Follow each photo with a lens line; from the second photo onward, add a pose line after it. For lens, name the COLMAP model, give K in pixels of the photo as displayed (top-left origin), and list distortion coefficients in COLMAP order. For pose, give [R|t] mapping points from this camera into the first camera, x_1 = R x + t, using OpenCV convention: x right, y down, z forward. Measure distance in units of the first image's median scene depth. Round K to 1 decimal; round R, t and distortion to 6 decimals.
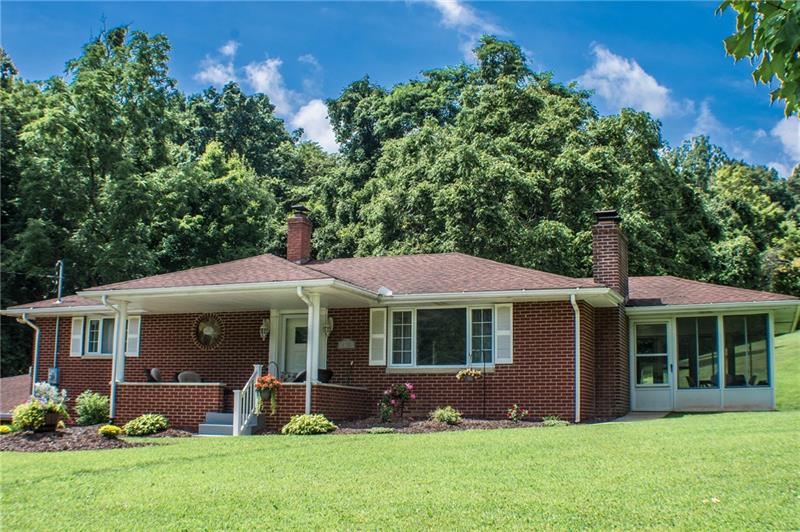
lens RADIAL K [[1101.9, 0, 400.0], [0, 1101.9, 266.0], [0, 0, 1]] dist [-0.302121, 0.018412]
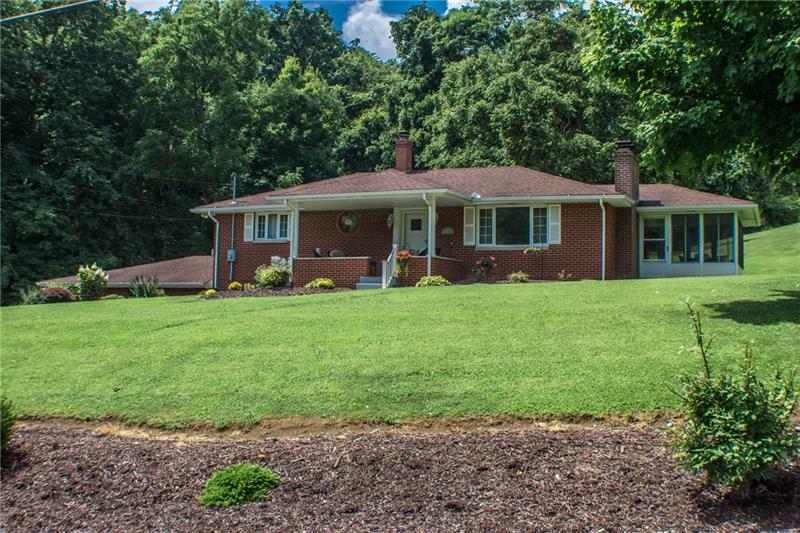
lens RADIAL K [[1101.9, 0, 400.0], [0, 1101.9, 266.5], [0, 0, 1]] dist [-0.302121, 0.018412]
pose [[0.999707, 0.000541, -0.024216, -0.042076], [0.001953, 0.994694, 0.102862, -0.018310], [0.024143, -0.102879, 0.994401, -0.261647]]
